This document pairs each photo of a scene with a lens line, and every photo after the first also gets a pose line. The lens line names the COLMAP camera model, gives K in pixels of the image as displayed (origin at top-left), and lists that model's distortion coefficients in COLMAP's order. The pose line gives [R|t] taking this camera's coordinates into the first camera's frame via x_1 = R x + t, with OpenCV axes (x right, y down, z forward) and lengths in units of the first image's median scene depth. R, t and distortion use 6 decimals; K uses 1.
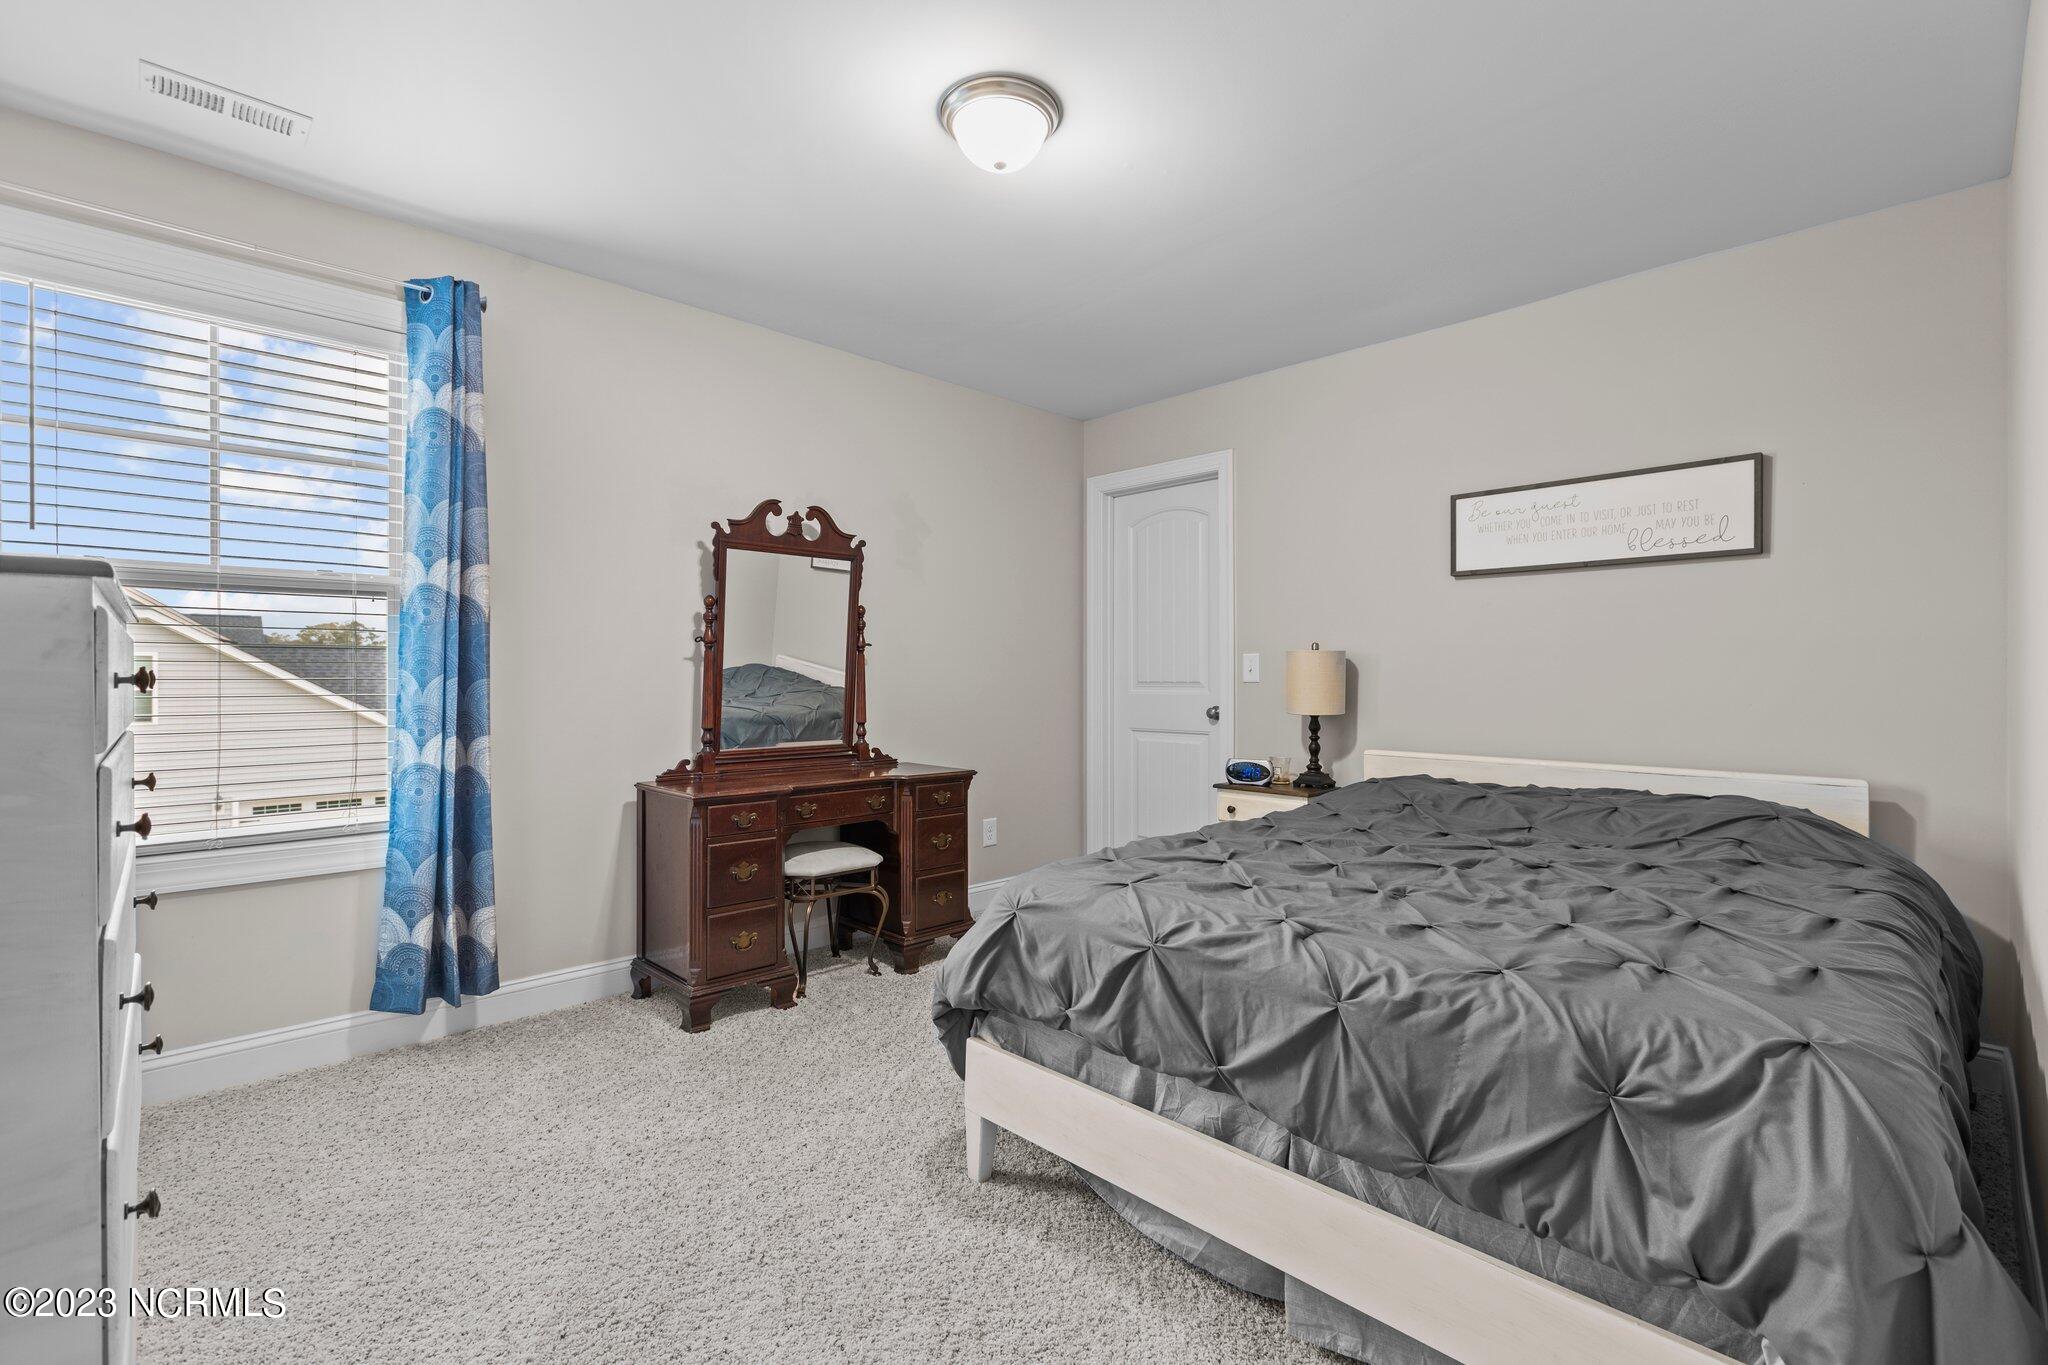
lens RADIAL K [[913.4, 0, 1019.5], [0, 913.4, 677.9], [0, 0, 1]] dist [-0.004371, -0.000610]
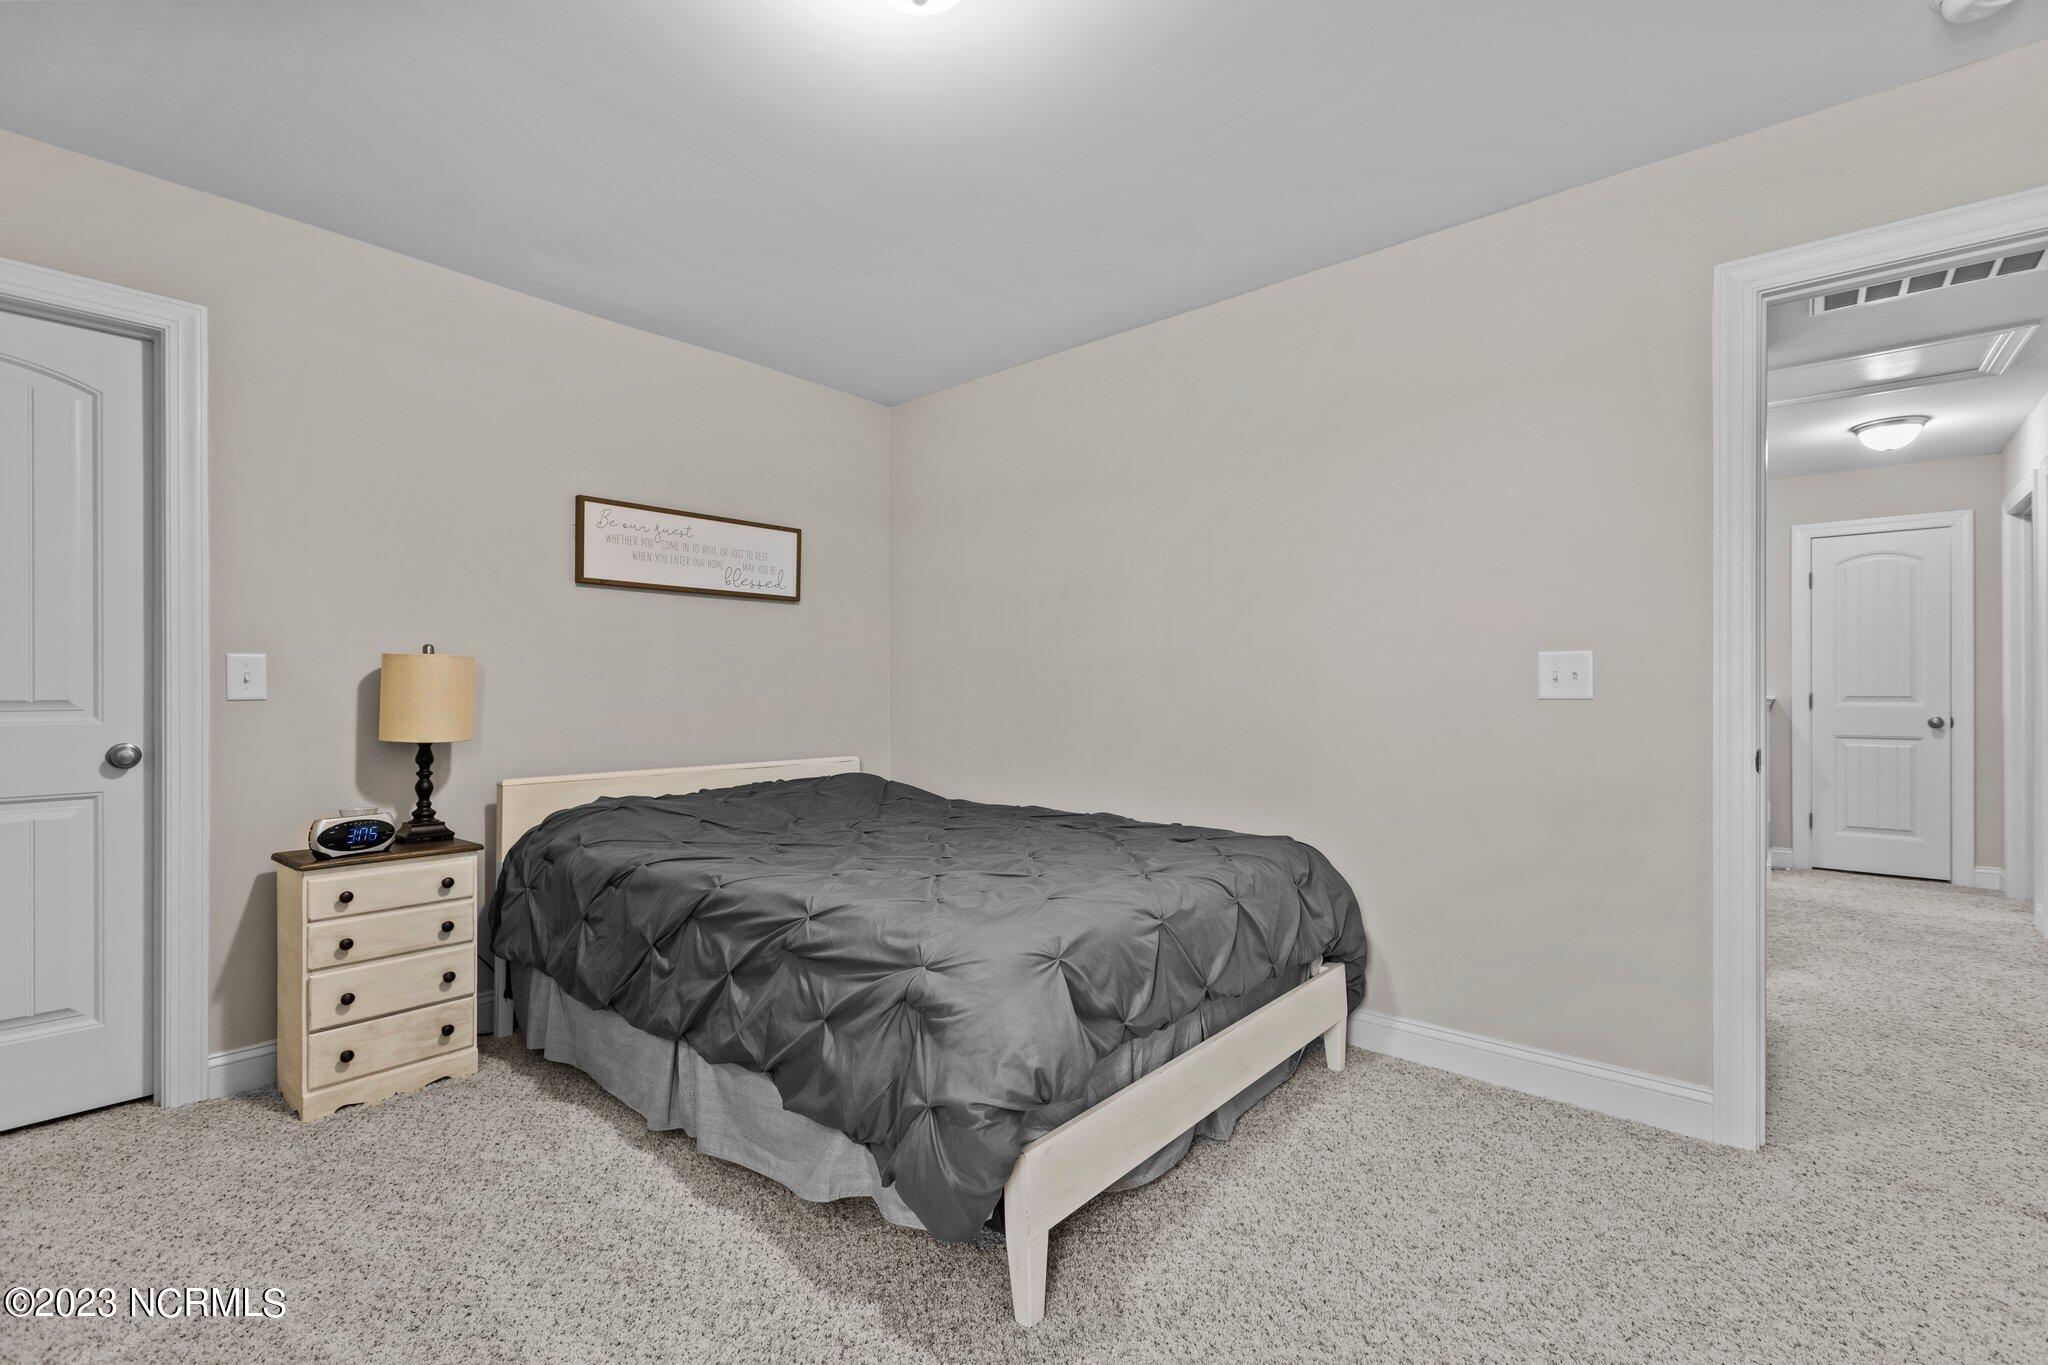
lens RADIAL K [[913.4, 0, 1020.7], [0, 913.4, 689.6], [0, 0, 1]] dist [-0.004371, -0.000610]
pose [[-0.086531, 0.003437, 0.996243, -0.522541], [0.005545, 0.999980, -0.002968, 0.003327], [-0.996234, 0.005267, -0.086549, 0.677822]]
